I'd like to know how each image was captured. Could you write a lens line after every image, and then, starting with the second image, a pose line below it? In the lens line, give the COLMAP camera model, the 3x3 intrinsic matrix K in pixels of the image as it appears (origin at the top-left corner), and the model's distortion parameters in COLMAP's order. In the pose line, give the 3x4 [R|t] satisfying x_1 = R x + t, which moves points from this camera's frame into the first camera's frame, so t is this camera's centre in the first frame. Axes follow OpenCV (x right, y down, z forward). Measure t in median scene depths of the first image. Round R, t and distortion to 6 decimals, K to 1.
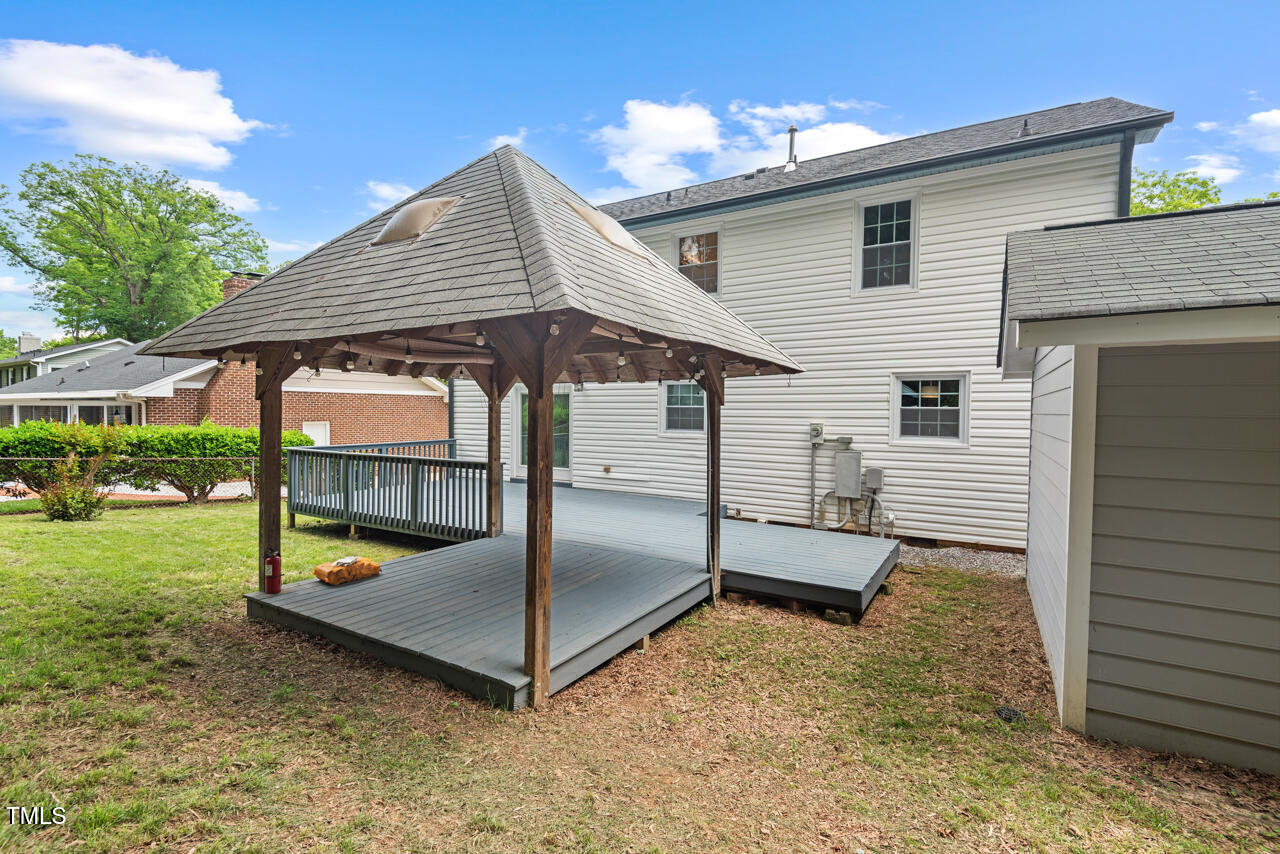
lens RADIAL K [[573.3, 0, 641.9], [0, 573.3, 425.0], [0, 0, 1]] dist [0.020012, -0.013916]
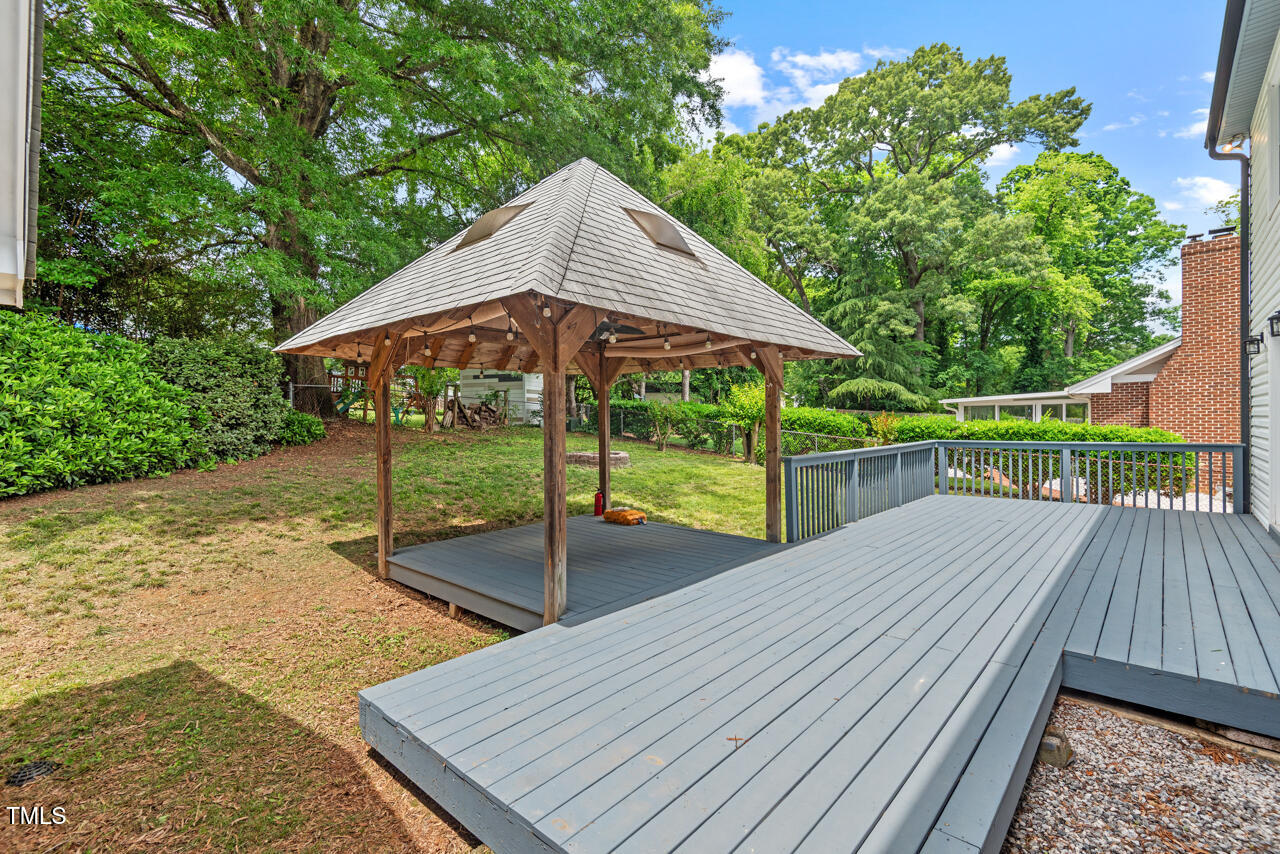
lens RADIAL K [[573.3, 0, 641.9], [0, 573.3, 425.0], [0, 0, 1]] dist [0.020012, -0.013916]
pose [[-0.194240, 0.006766, -0.980931, 0.287239], [-0.013807, 0.999858, 0.009631, 0.006883], [0.980857, 0.015414, -0.194119, 0.452480]]
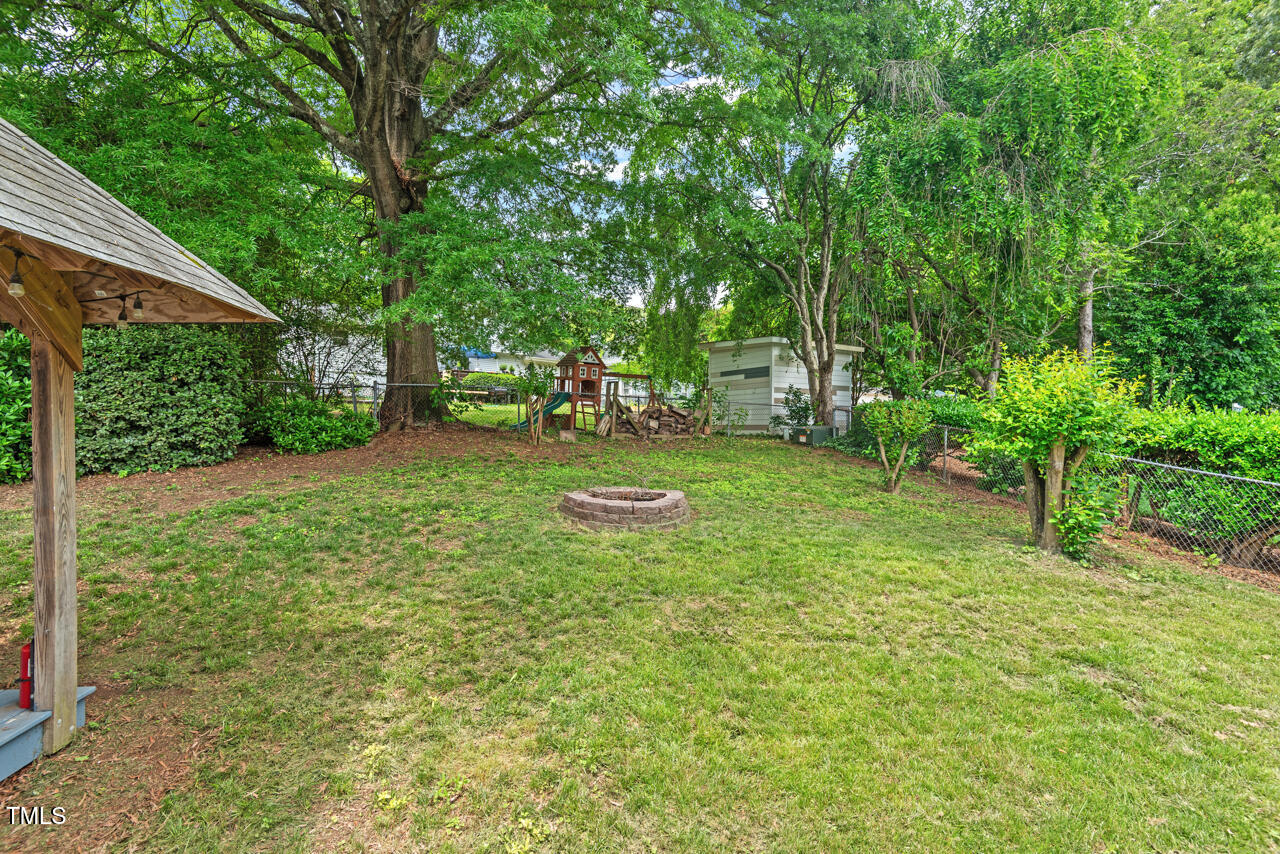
lens RADIAL K [[573.3, 0, 641.9], [0, 573.3, 425.0], [0, 0, 1]] dist [0.020012, -0.013916]
pose [[-0.768564, -0.013072, -0.639639, -0.192631], [-0.026276, 0.999593, 0.011145, -0.000119], [0.639233, 0.025373, -0.768594, 0.546750]]
